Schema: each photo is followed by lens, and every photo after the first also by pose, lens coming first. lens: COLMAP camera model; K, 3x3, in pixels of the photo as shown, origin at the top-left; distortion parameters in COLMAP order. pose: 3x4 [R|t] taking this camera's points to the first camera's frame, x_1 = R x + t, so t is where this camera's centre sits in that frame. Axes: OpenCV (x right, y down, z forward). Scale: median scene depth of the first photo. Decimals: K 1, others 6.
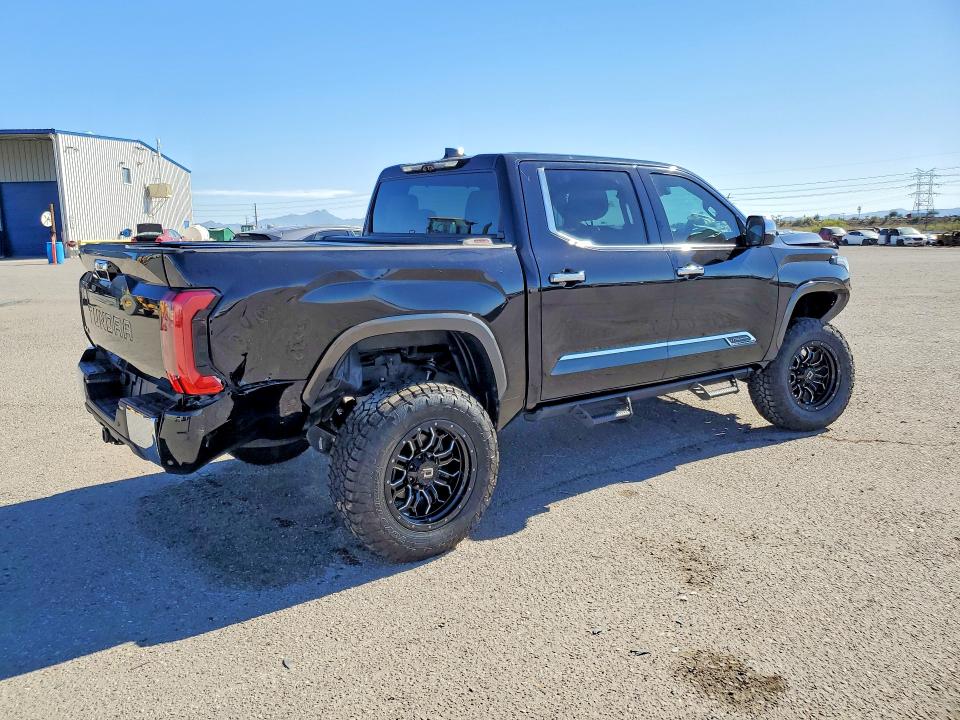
lens RADIAL K [[696.6, 0, 480.0], [0, 696.6, 360.0], [0, 0, 1]] dist [-0.001310, -0.003259]
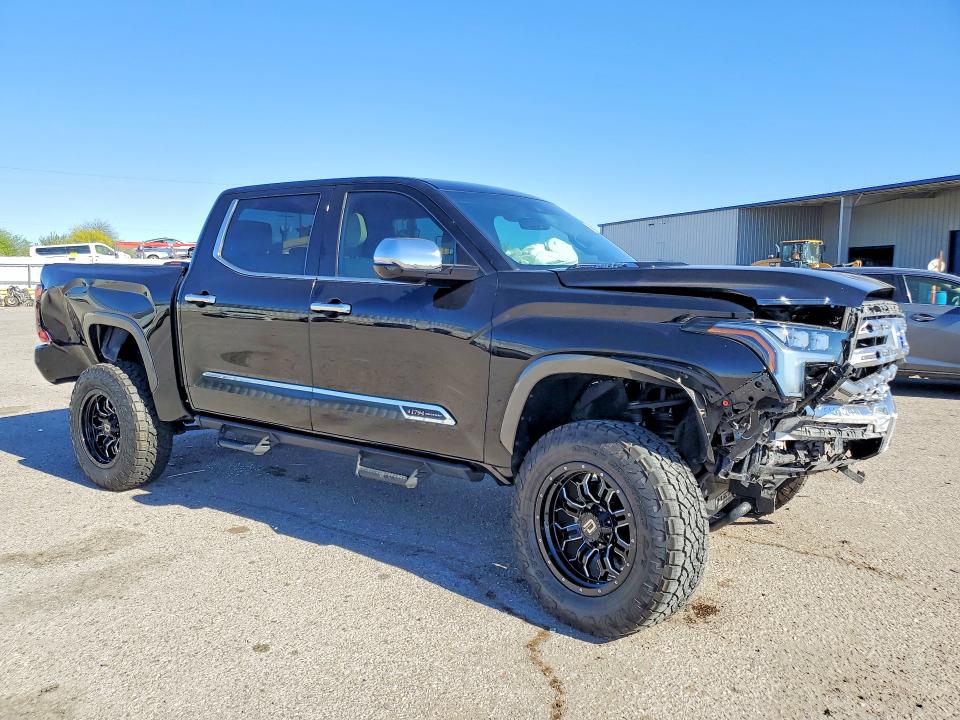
lens RADIAL K [[696.6, 0, 480.0], [0, 696.6, 360.0], [0, 0, 1]] dist [-0.001310, -0.003259]
pose [[0.409812, 0.143305, -0.900843, 0.999717], [-0.204812, 0.976822, 0.062219, -0.138211], [0.888879, 0.159005, 0.429663, 0.718455]]
